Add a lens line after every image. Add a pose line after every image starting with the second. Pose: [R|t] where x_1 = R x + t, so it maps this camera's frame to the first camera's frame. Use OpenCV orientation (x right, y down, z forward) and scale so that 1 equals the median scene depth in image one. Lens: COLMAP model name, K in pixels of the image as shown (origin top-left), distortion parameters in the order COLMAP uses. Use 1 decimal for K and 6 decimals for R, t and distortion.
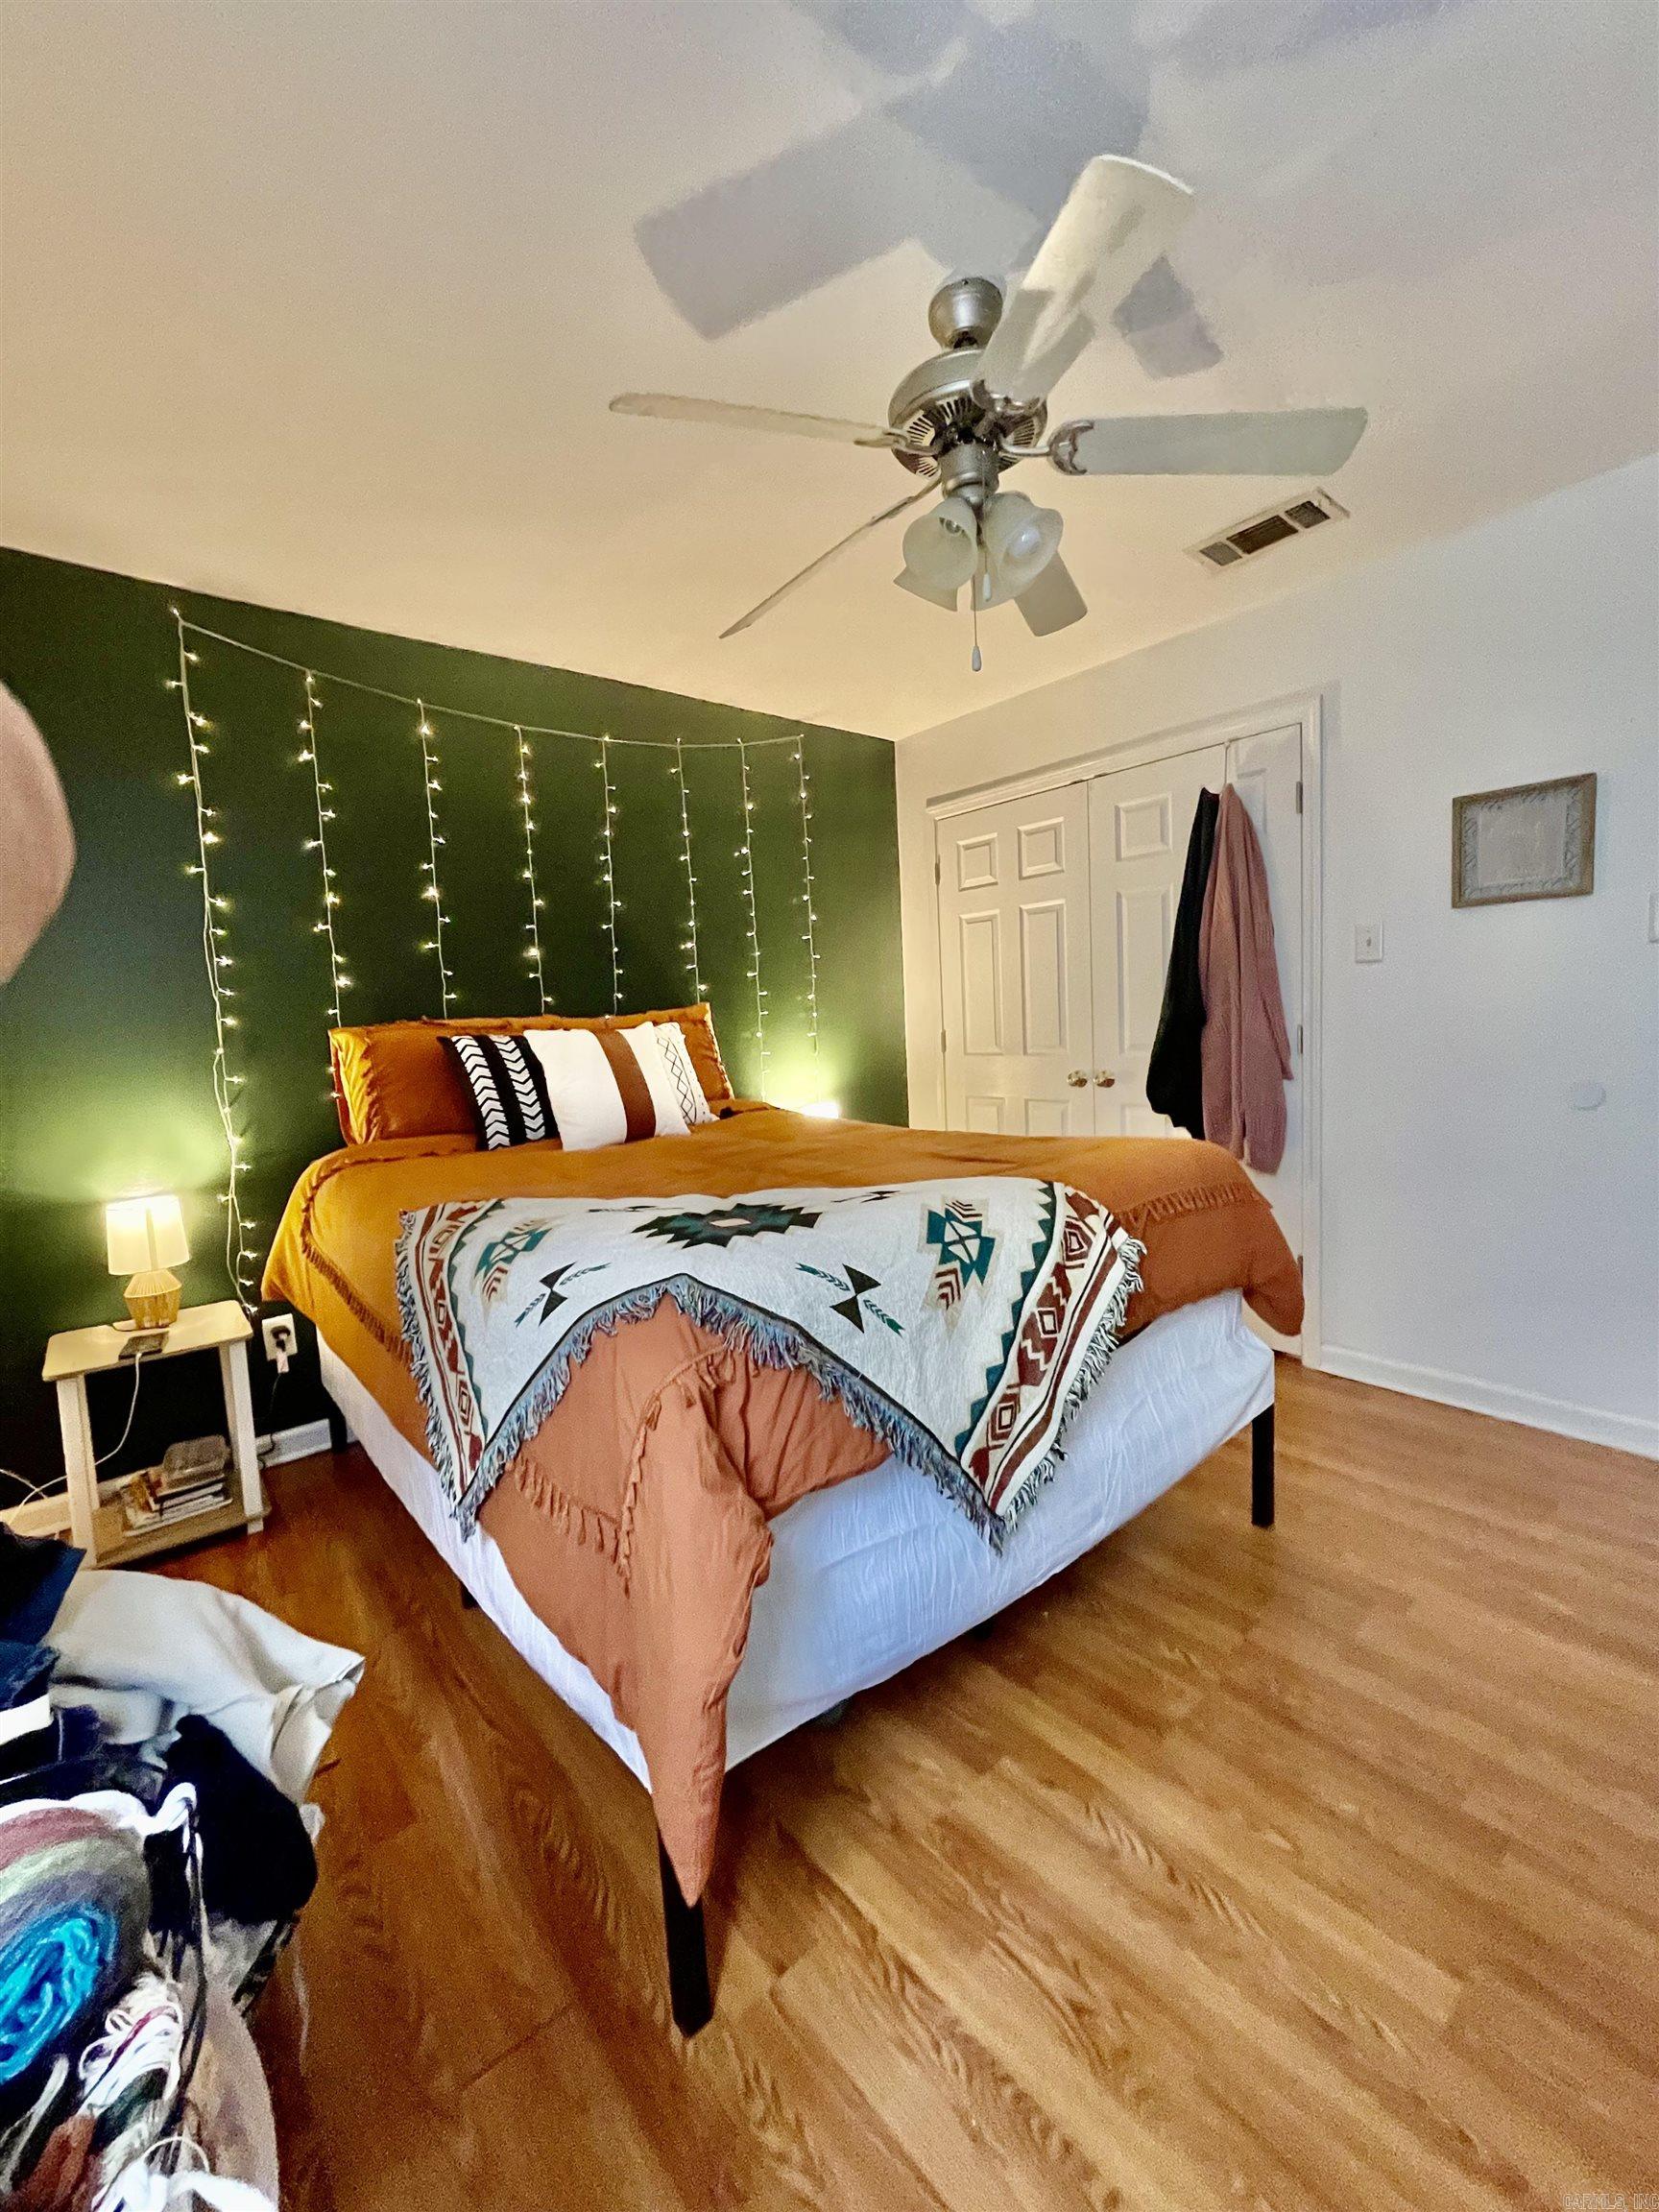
lens RADIAL K [[891.0, 0, 829.3], [0, 891.0, 1097.0], [0, 0, 1]] dist [0.002585, 0.000432]
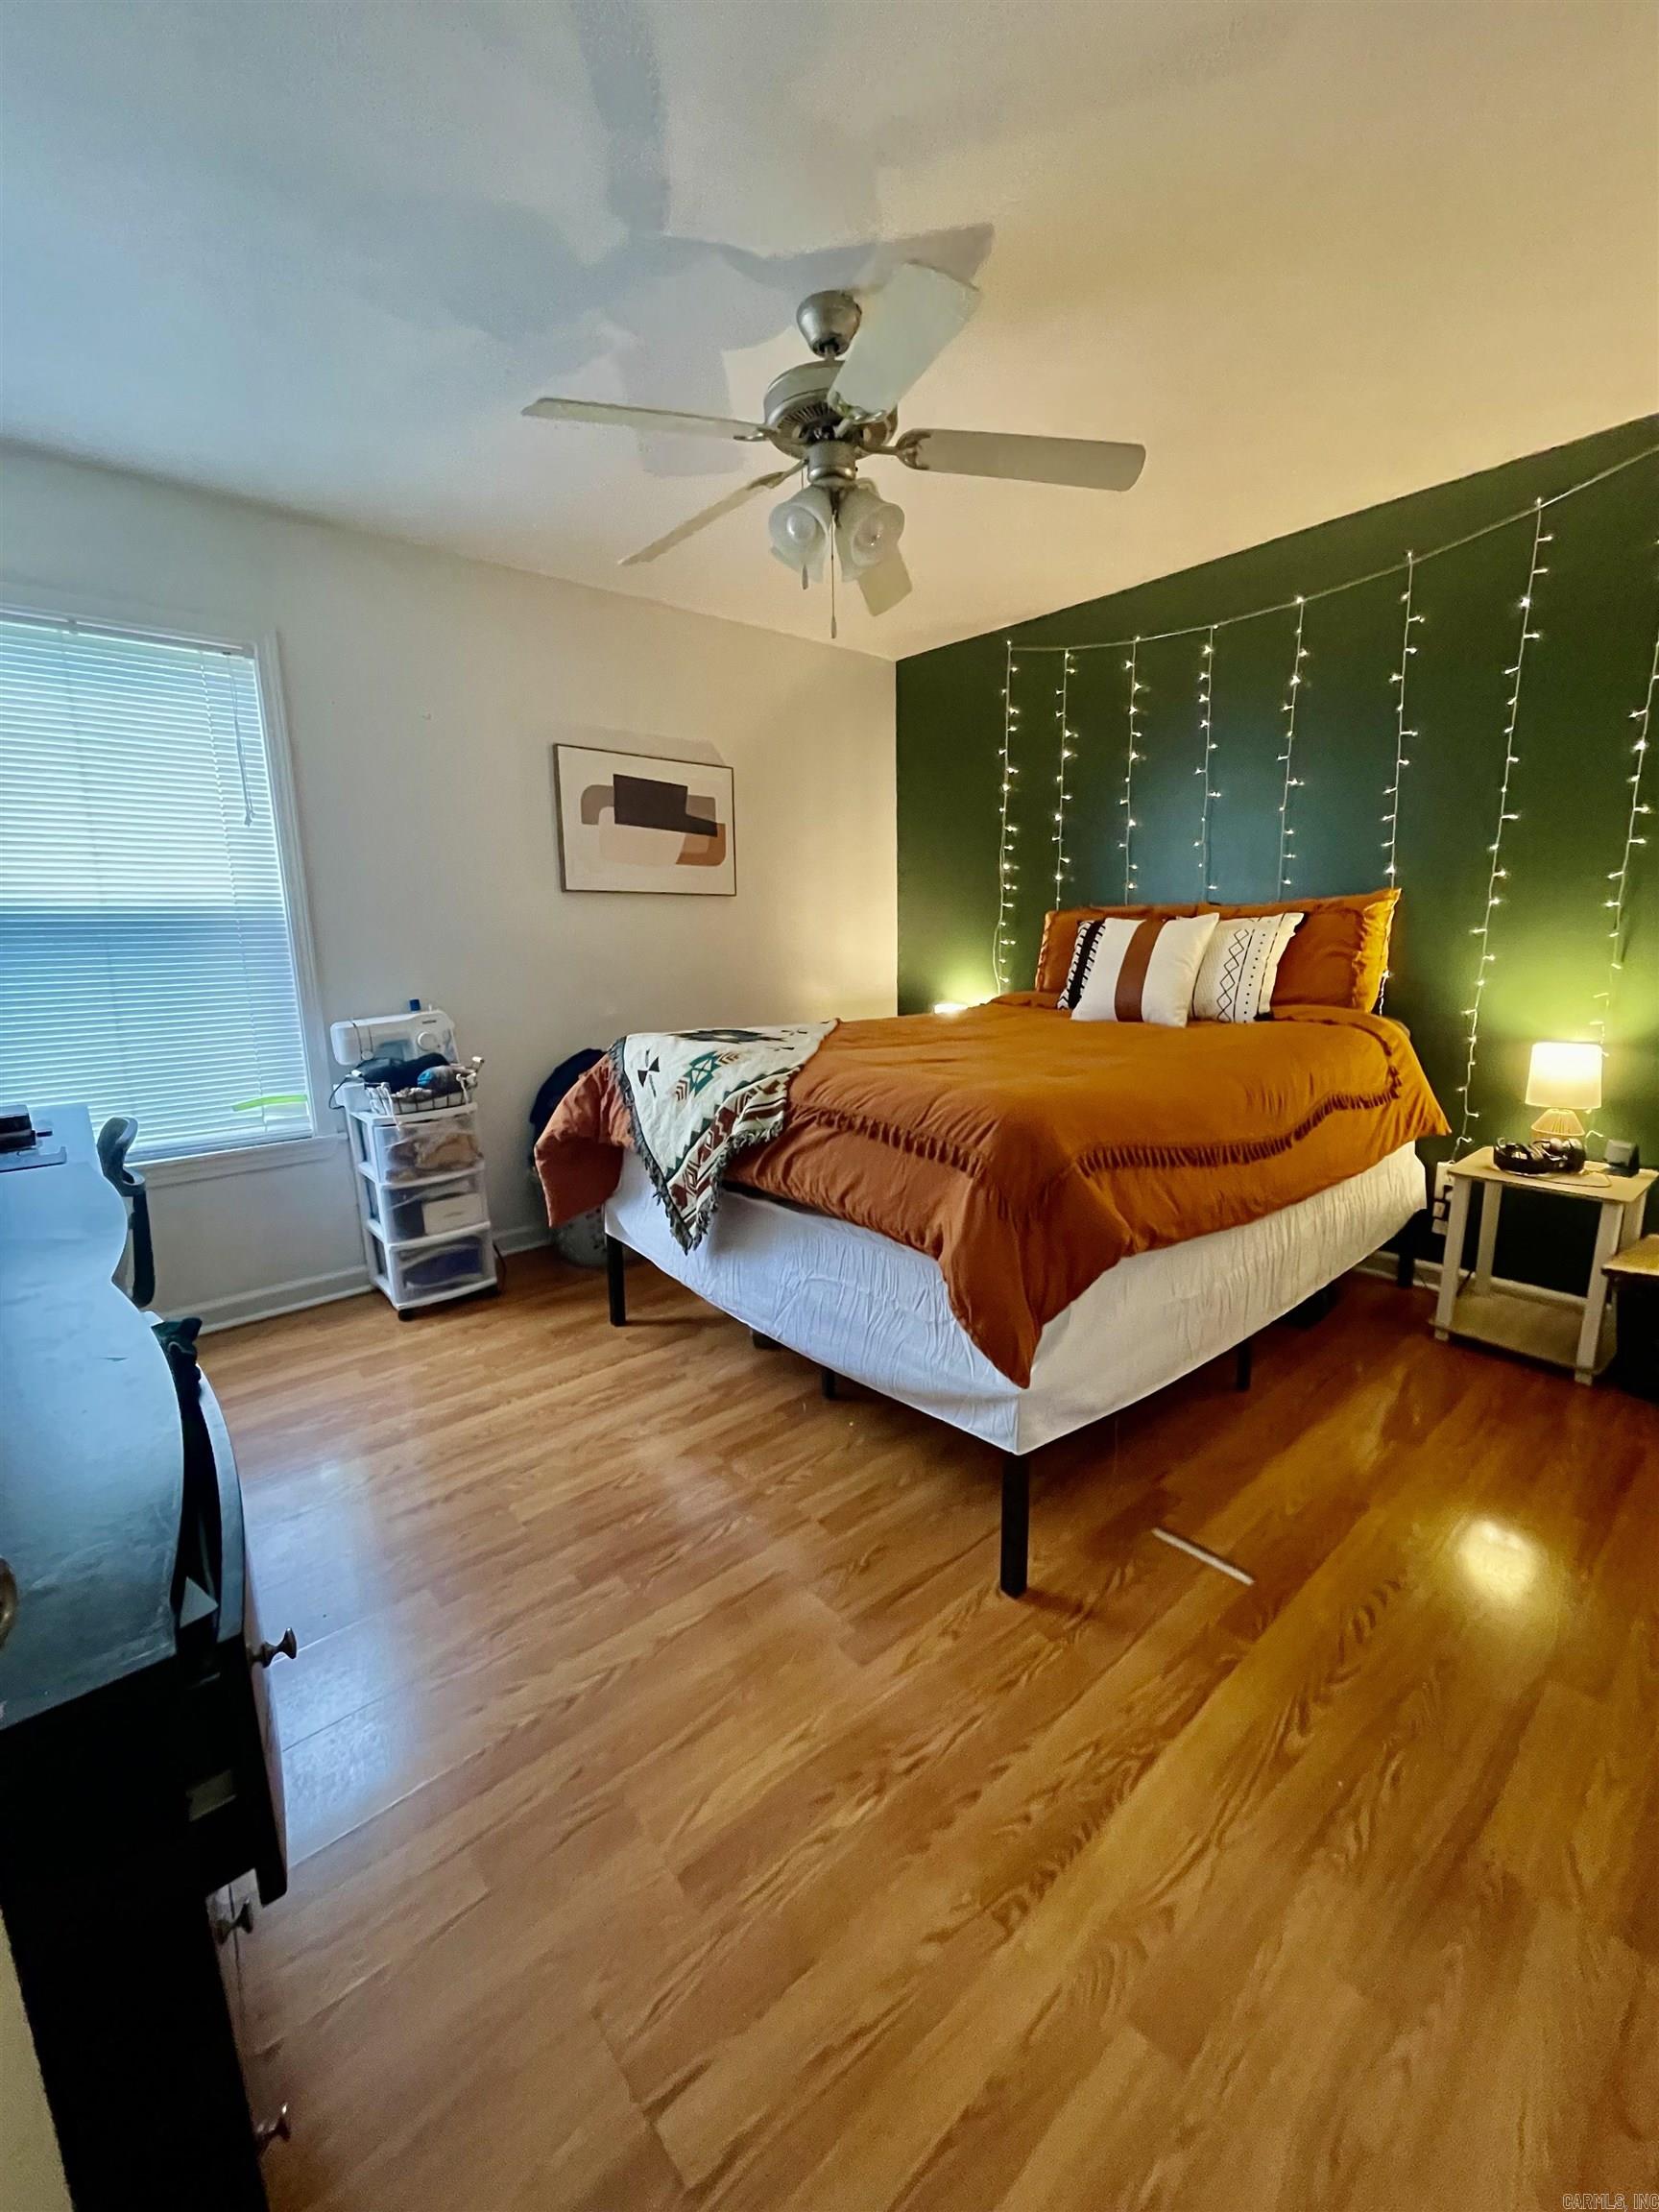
lens RADIAL K [[891.0, 0, 829.3], [0, 891.0, 1097.0], [0, 0, 1]] dist [0.002585, 0.000432]
pose [[0.017396, 0.235261, -0.971777, 1.745596], [-0.072927, 0.969633, 0.233437, -0.184415], [0.997186, 0.066808, 0.034024, 1.184768]]
